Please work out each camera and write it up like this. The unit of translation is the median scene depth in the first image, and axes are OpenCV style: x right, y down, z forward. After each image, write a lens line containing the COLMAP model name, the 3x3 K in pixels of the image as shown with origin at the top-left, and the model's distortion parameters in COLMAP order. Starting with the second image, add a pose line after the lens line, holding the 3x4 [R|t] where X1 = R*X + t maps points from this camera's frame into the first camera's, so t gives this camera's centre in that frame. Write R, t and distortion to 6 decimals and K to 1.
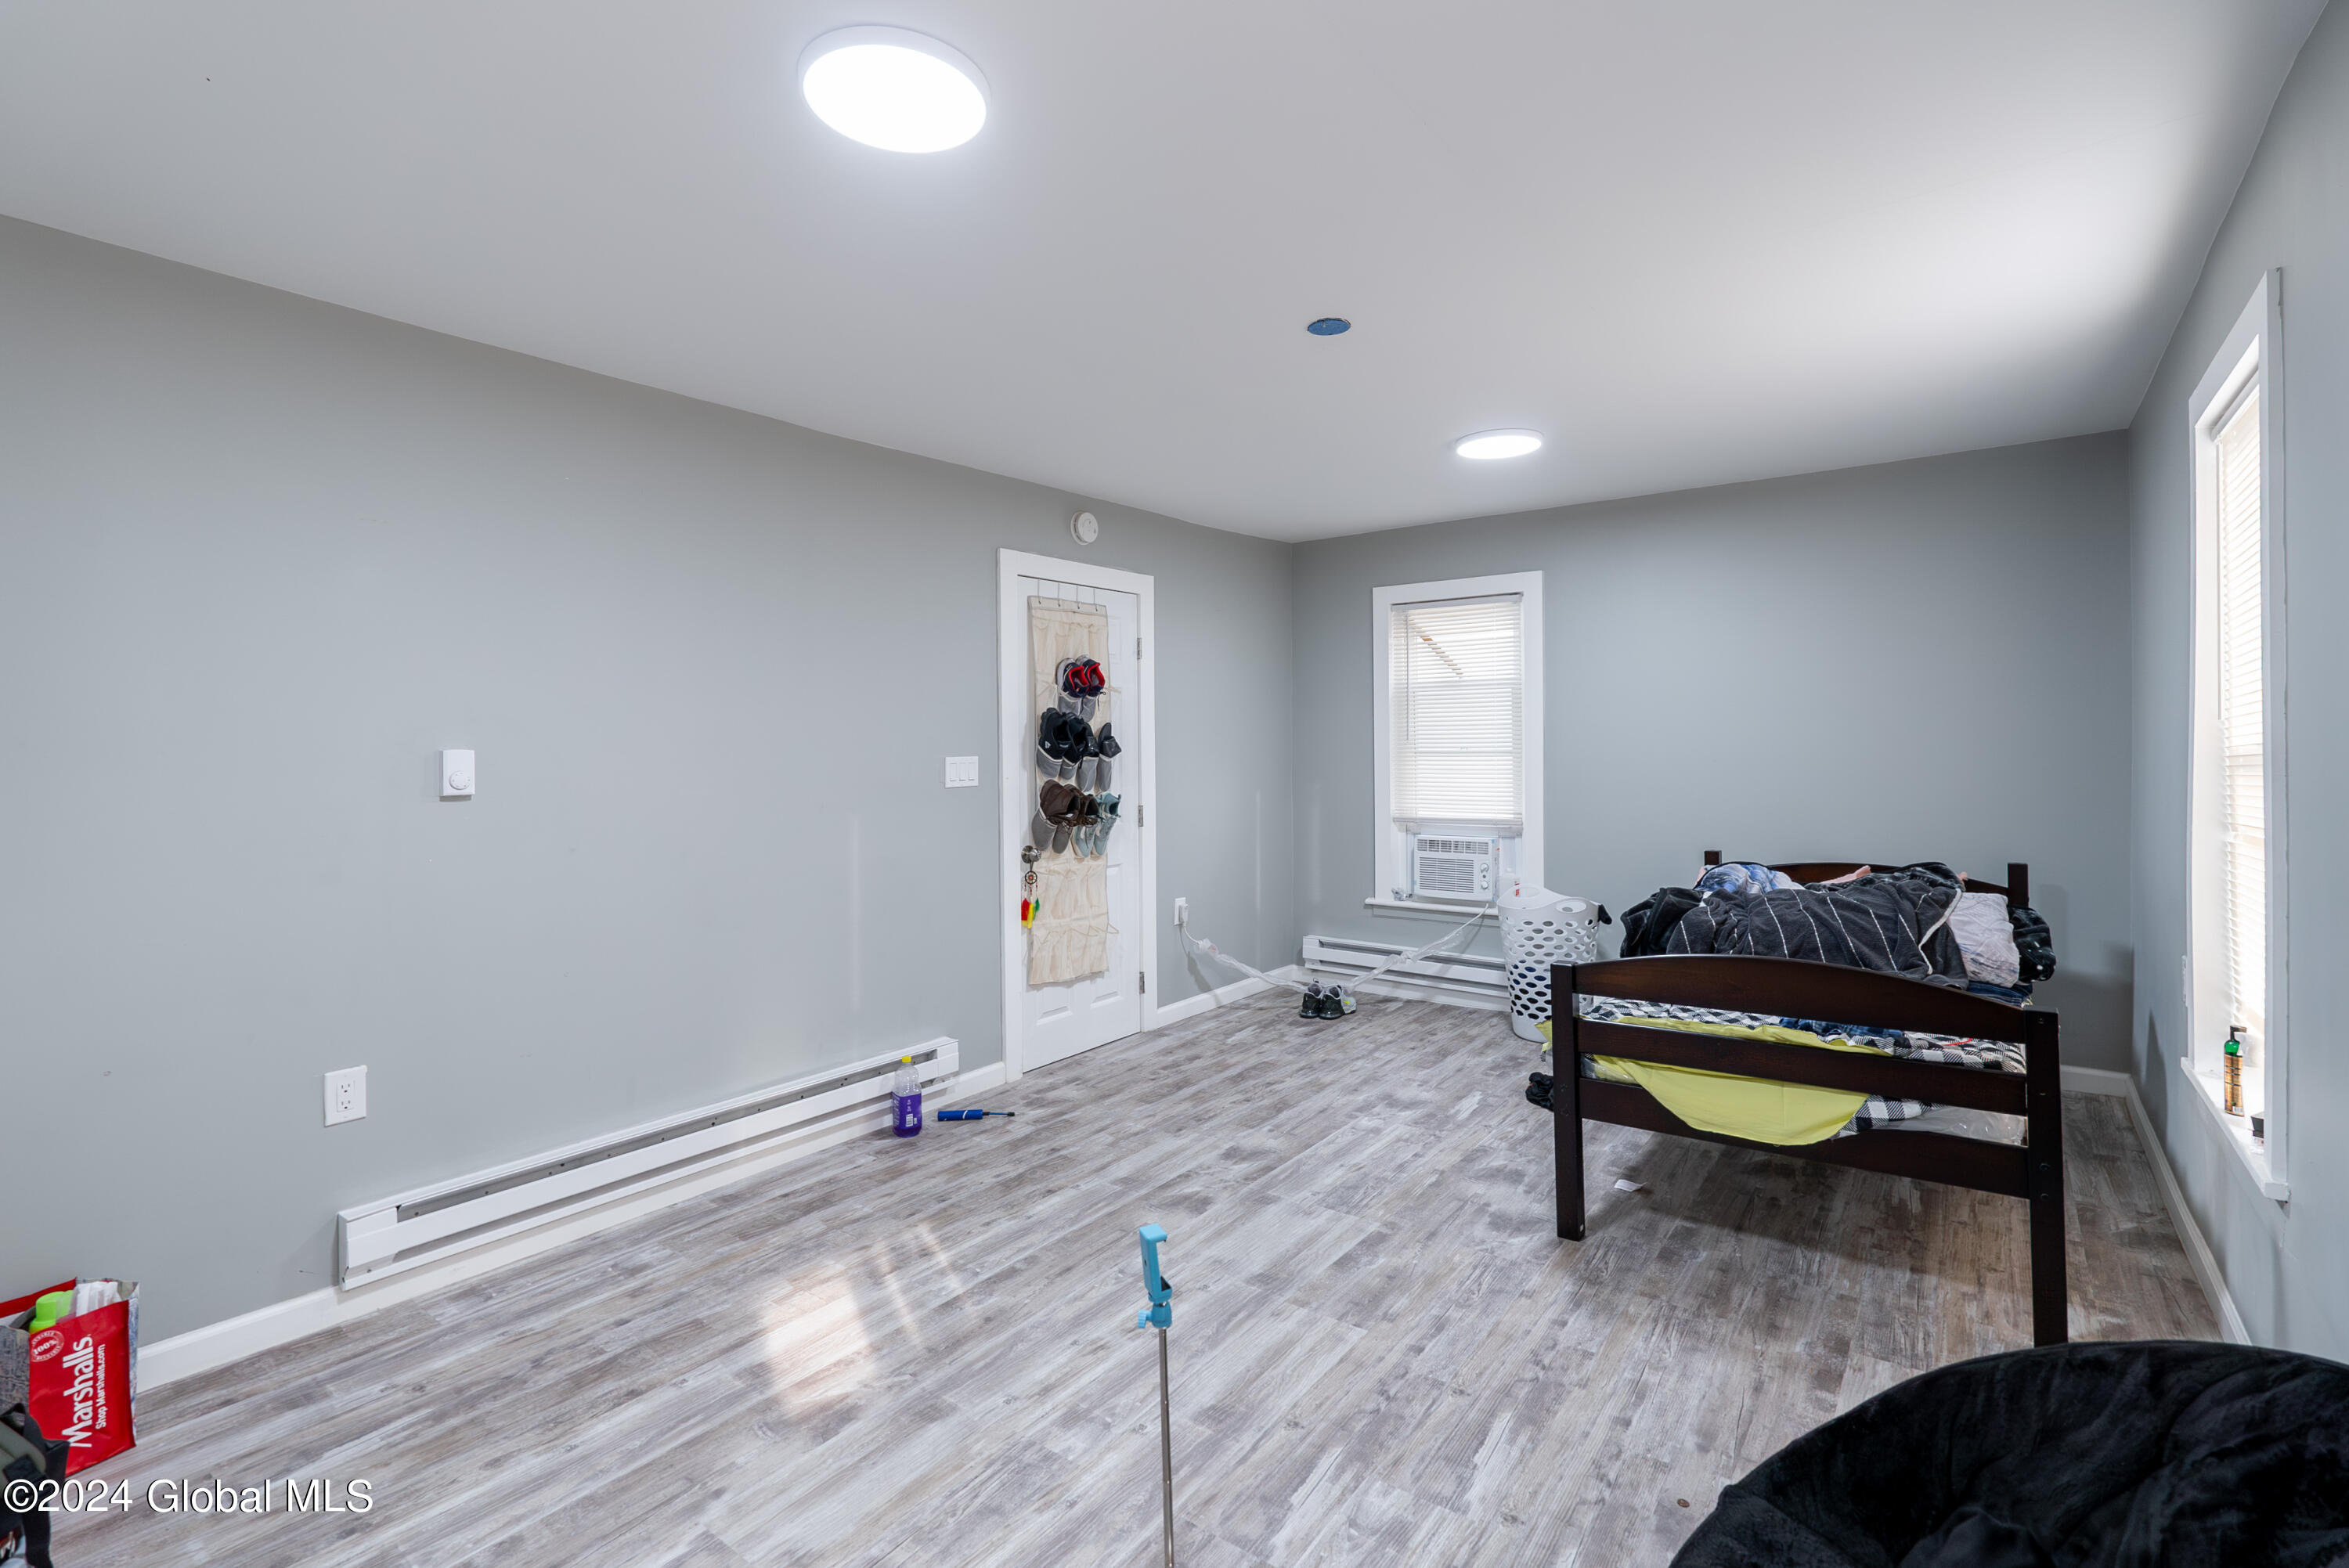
lens RADIAL K [[1074.8, 0, 1150.3], [0, 1074.8, 778.4], [0, 0, 1]] dist [-0.008254, 0.001219]
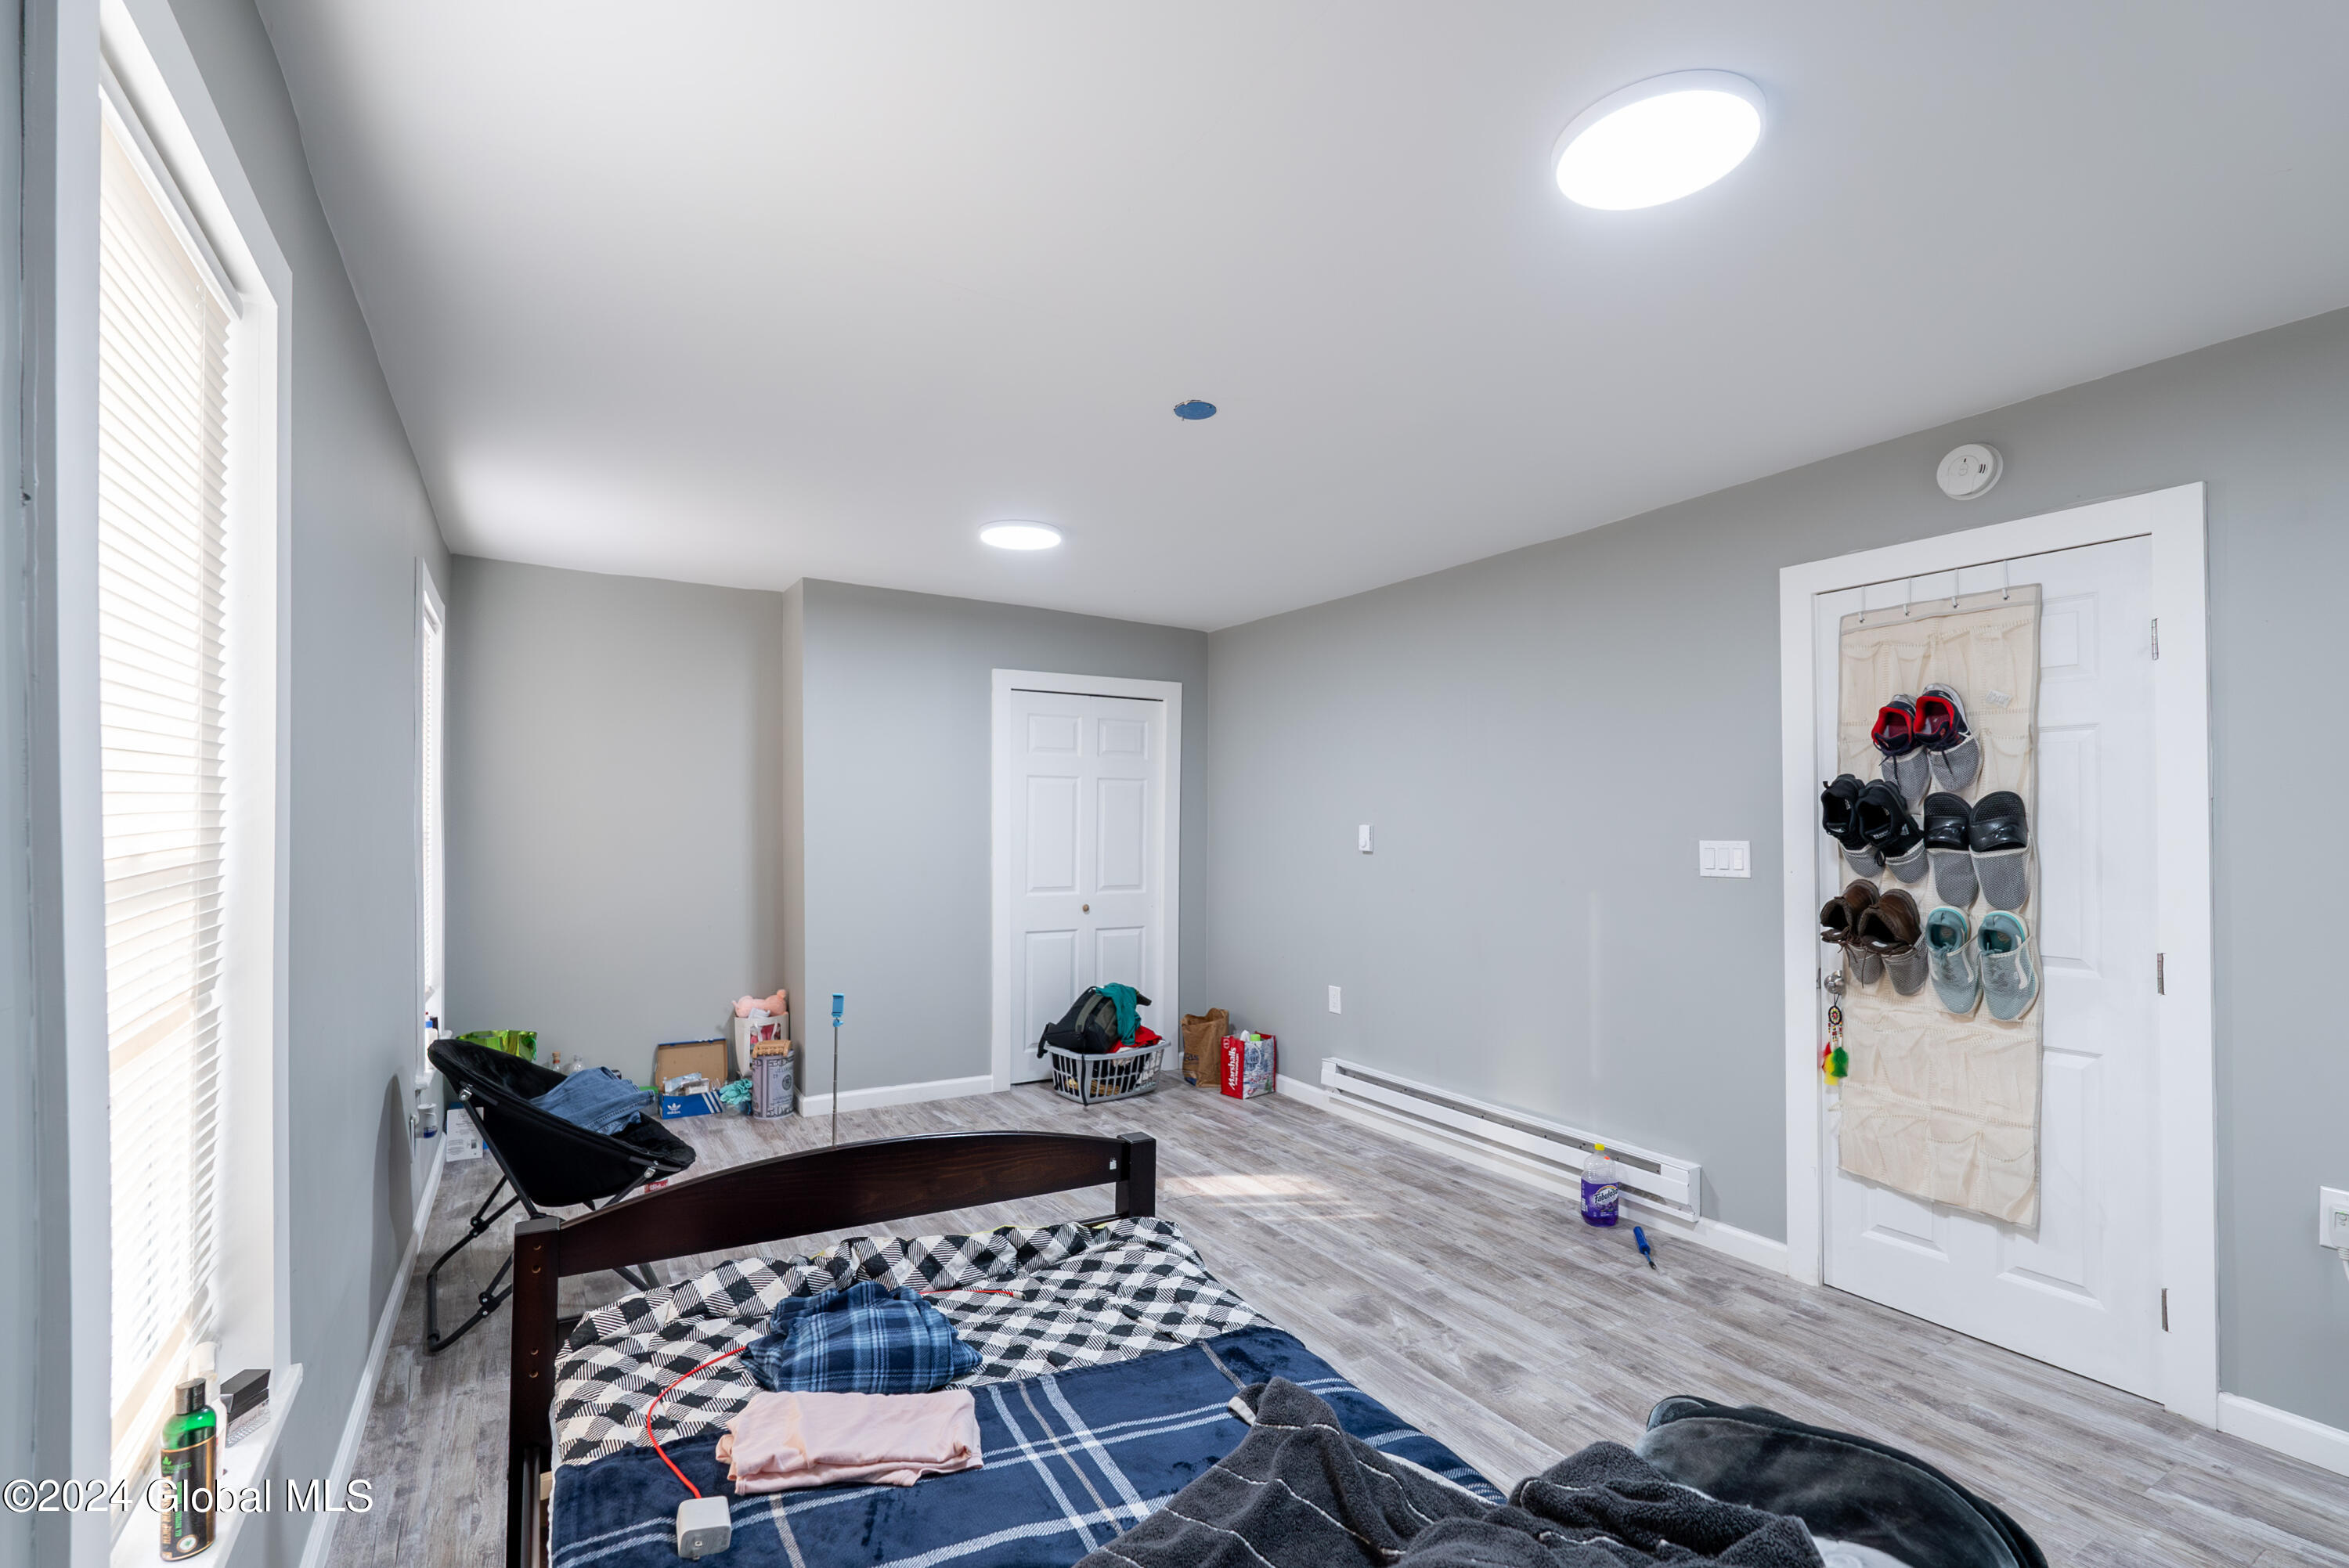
lens RADIAL K [[1071.5, 0, 1210.6], [0, 1071.5, 850.0], [0, 0, 1]] dist [-0.000221, 0.000253]
pose [[-0.342788, 0.032073, -0.938865, 0.934657], [-0.029222, 0.998569, 0.044781, -0.048887], [0.938958, 0.042785, -0.341360, 1.153105]]
